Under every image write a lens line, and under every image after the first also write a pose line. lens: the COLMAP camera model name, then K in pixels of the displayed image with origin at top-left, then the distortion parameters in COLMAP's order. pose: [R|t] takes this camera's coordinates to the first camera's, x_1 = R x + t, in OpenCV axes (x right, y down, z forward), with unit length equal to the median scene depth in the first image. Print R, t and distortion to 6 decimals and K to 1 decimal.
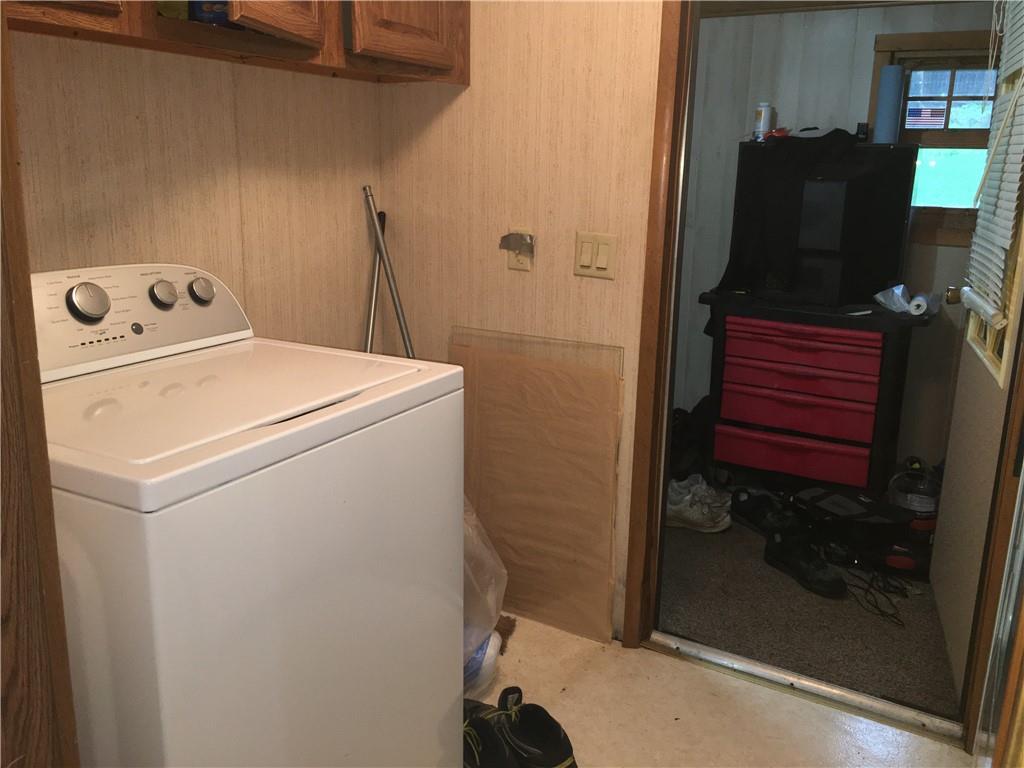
lens RADIAL K [[880.0, 0, 511.1], [0, 880.0, 381.1], [0, 0, 1]] dist [0.058534, -0.076425]
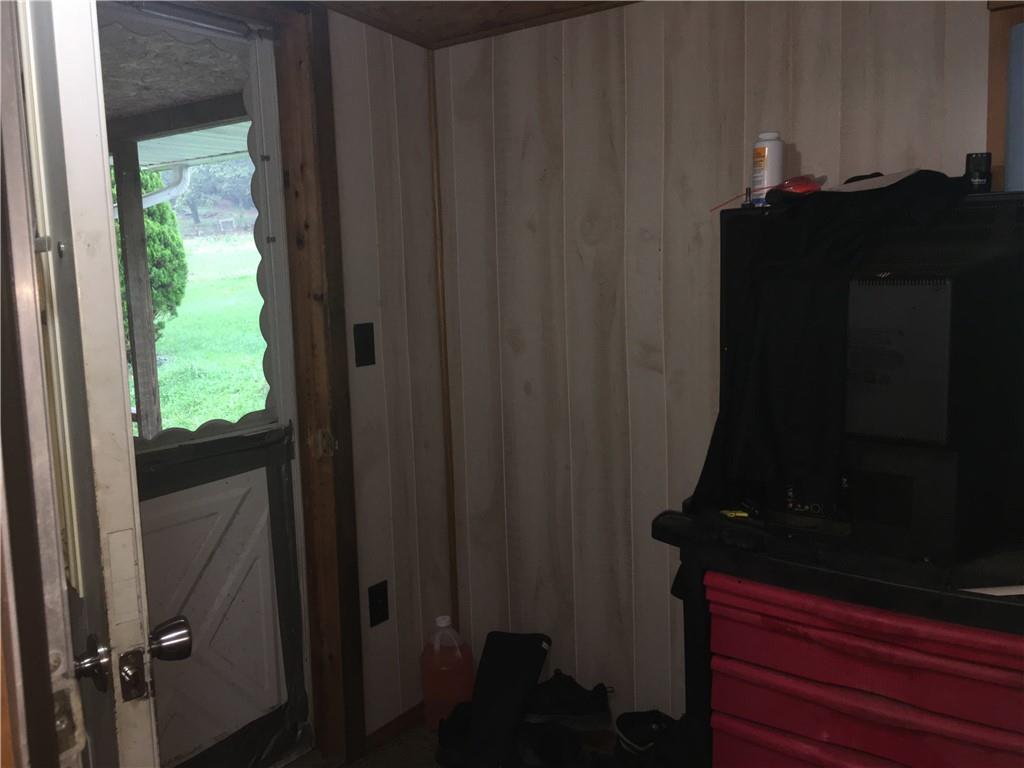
lens RADIAL K [[880.0, 0, 513.8], [0, 880.0, 384.3], [0, 0, 1]] dist [0.058534, -0.076425]
pose [[0.994155, -0.035553, -0.101937, 0.189795], [0.023680, 0.993036, -0.115405, -0.117685], [0.105330, 0.112317, 0.988074, 0.506780]]
